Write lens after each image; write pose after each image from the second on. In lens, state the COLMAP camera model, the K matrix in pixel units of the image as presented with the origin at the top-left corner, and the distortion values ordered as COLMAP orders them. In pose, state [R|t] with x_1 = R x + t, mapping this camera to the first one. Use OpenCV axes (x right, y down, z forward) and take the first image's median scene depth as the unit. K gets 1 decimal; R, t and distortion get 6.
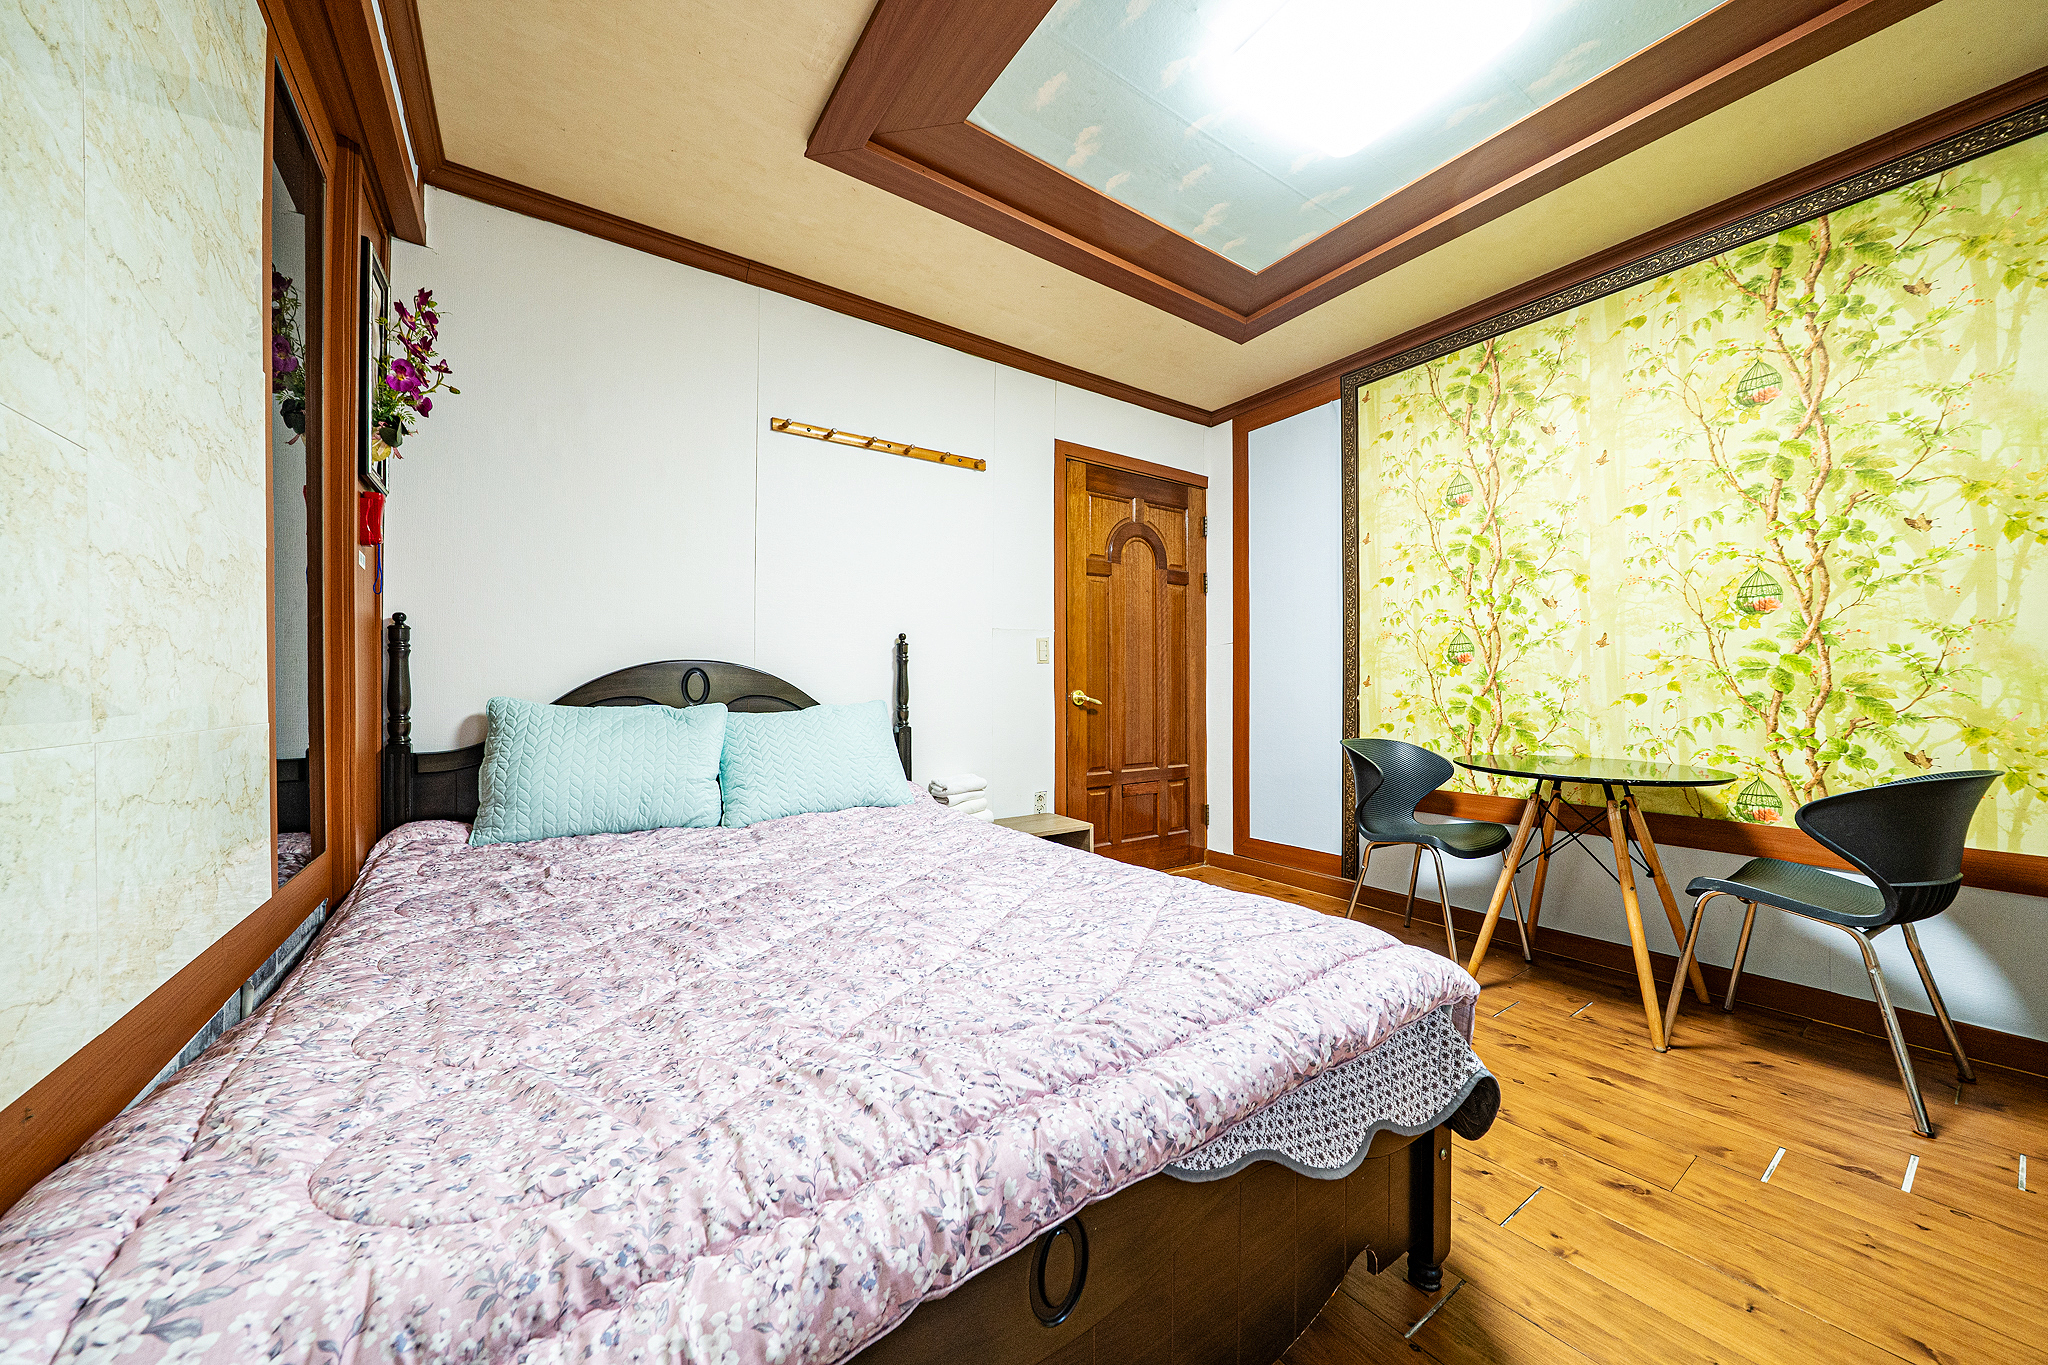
lens RADIAL K [[713.3, 0, 1024.0], [0, 713.3, 682.5], [0, 0, 1]] dist [-0.000576, -0.000025]
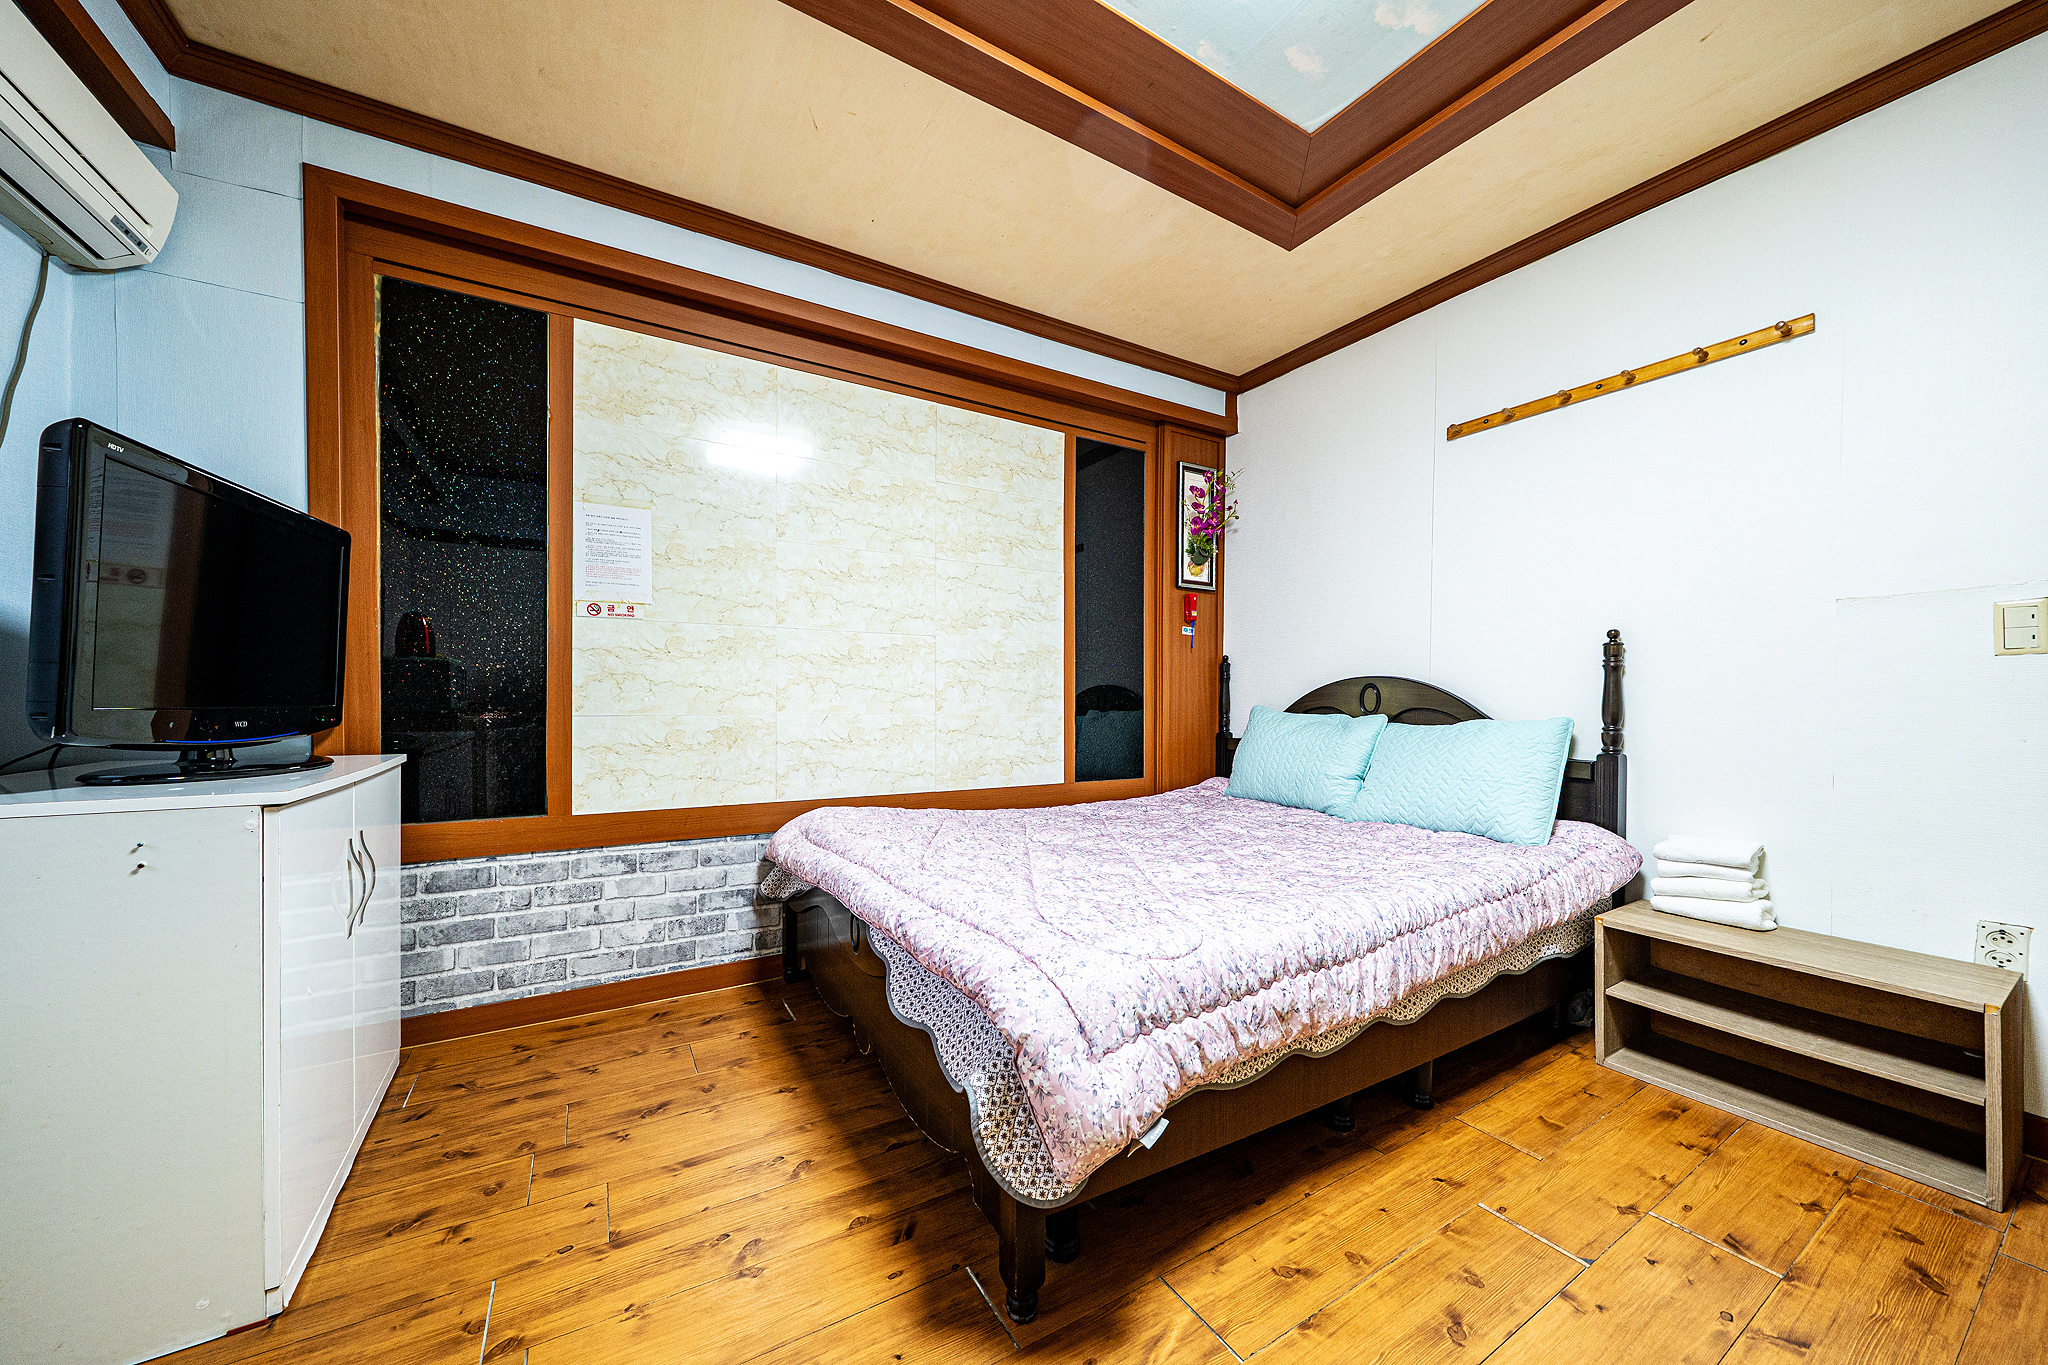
lens RADIAL K [[721.7, 0, 1024.6], [0, 721.7, 699.8], [0, 0, 1]] dist [-0.000250, -0.000017]
pose [[-0.060128, 0.001820, -0.998189, 0.796840], [-0.001590, 0.999997, 0.001920, 0.005099], [0.998189, 0.001703, -0.060125, 0.552592]]
